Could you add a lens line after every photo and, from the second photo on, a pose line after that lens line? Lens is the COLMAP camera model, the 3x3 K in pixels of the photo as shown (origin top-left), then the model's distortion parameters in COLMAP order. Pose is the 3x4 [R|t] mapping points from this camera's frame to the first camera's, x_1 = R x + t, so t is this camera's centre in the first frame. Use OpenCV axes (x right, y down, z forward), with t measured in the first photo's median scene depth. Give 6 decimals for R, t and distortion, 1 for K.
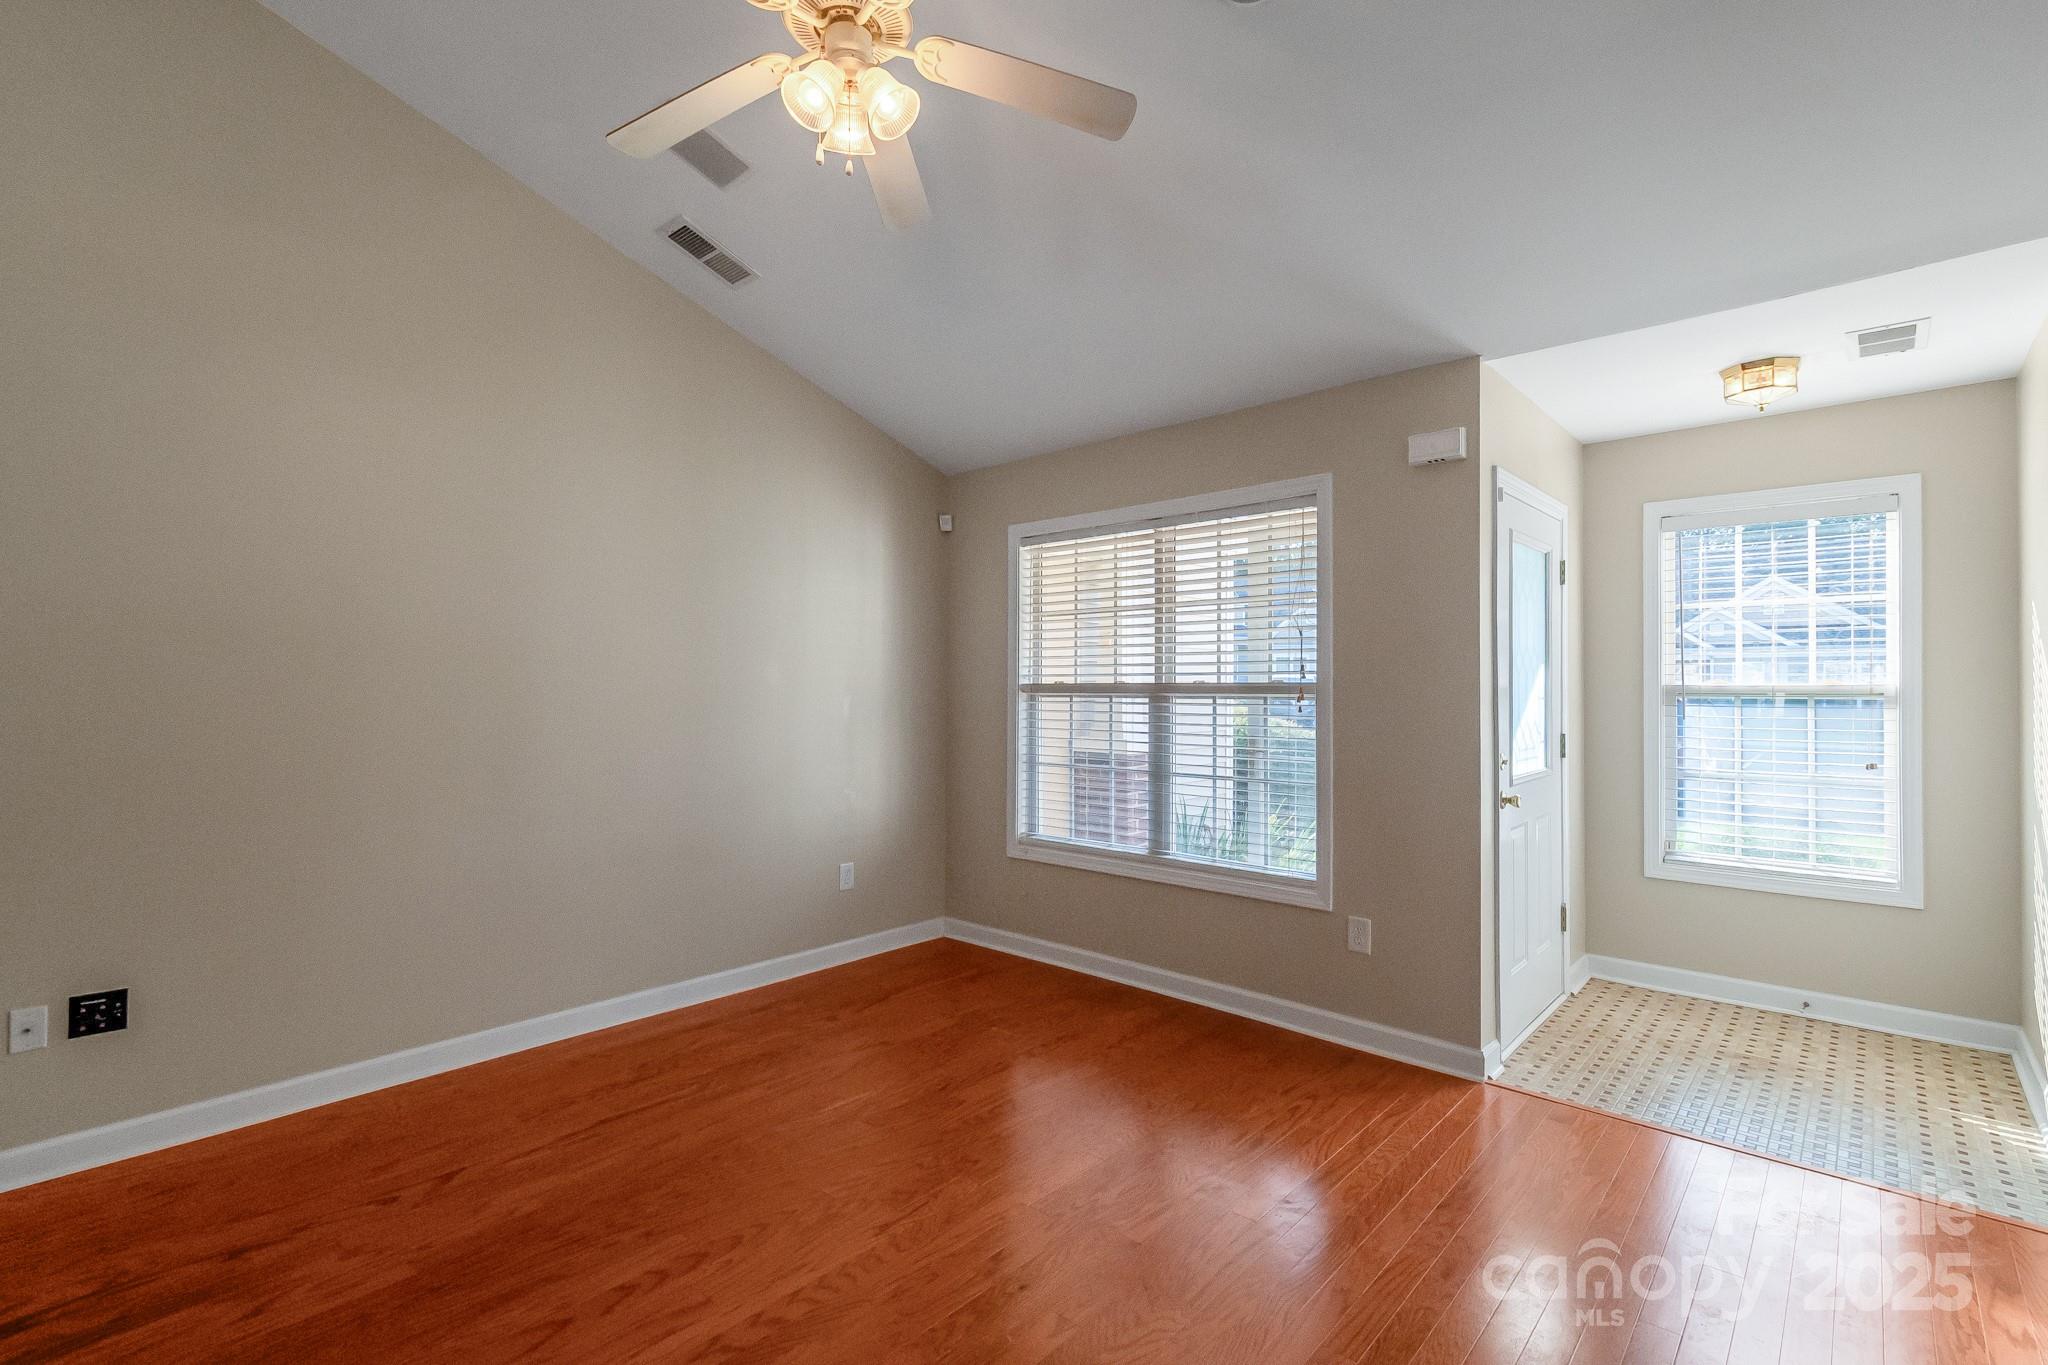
lens RADIAL K [[917.6, 0, 1027.5], [0, 917.6, 680.1], [0, 0, 1]] dist [0.004587, -0.001003]
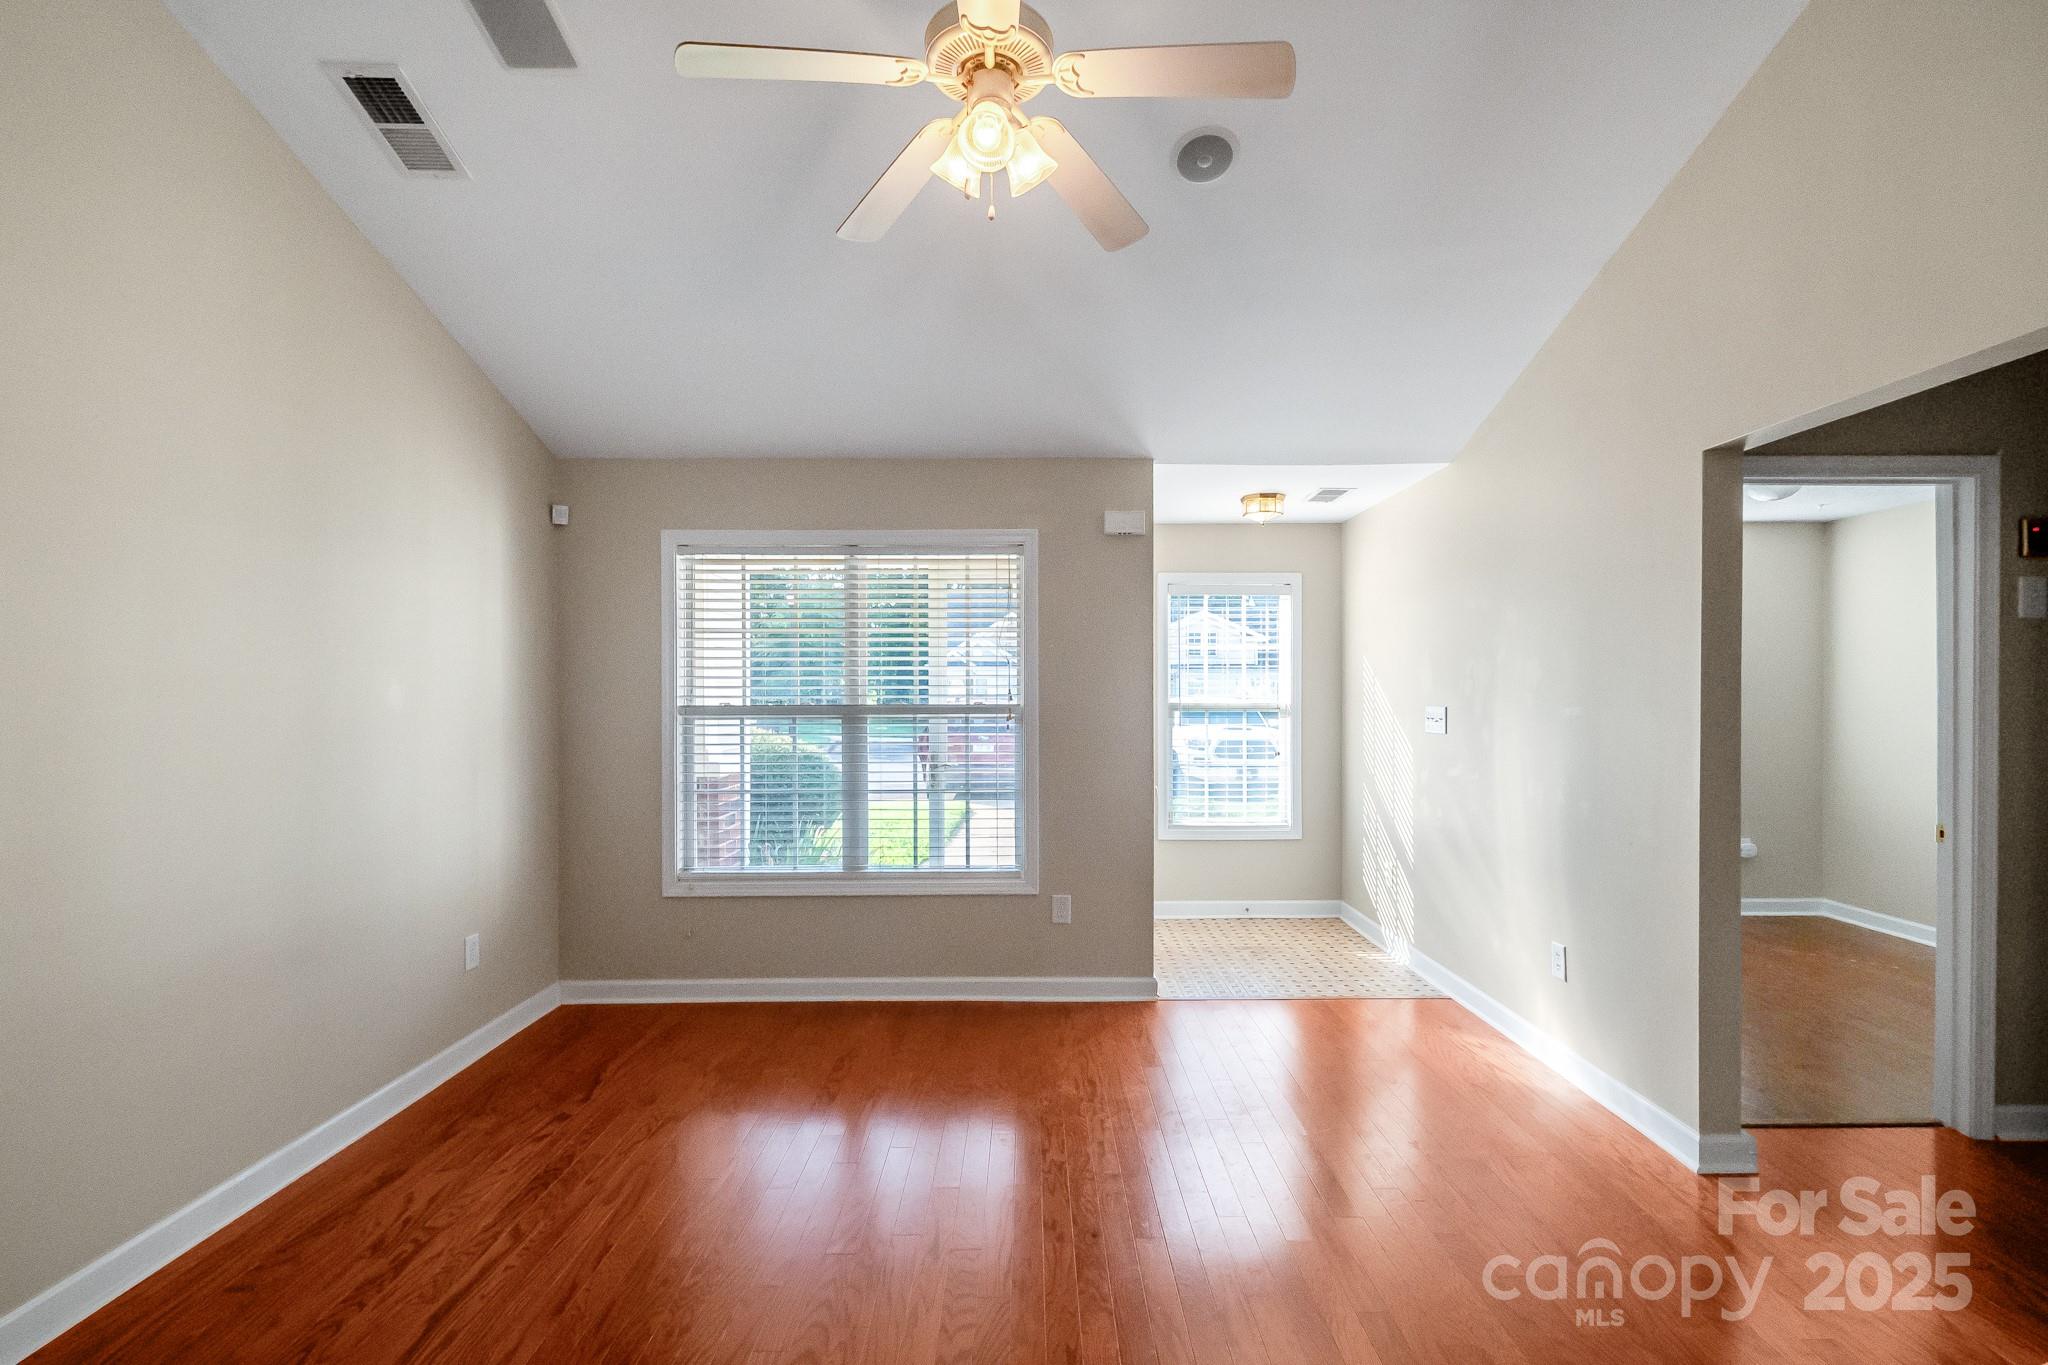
lens RADIAL K [[917.6, 0, 1030.5], [0, 917.6, 704.3], [0, 0, 1]] dist [0.004587, -0.001003]
pose [[0.737389, -0.009502, 0.675401, -0.414694], [-0.001157, 0.999882, 0.015330, -0.013409], [-0.675467, -0.012085, 0.737291, 0.103372]]
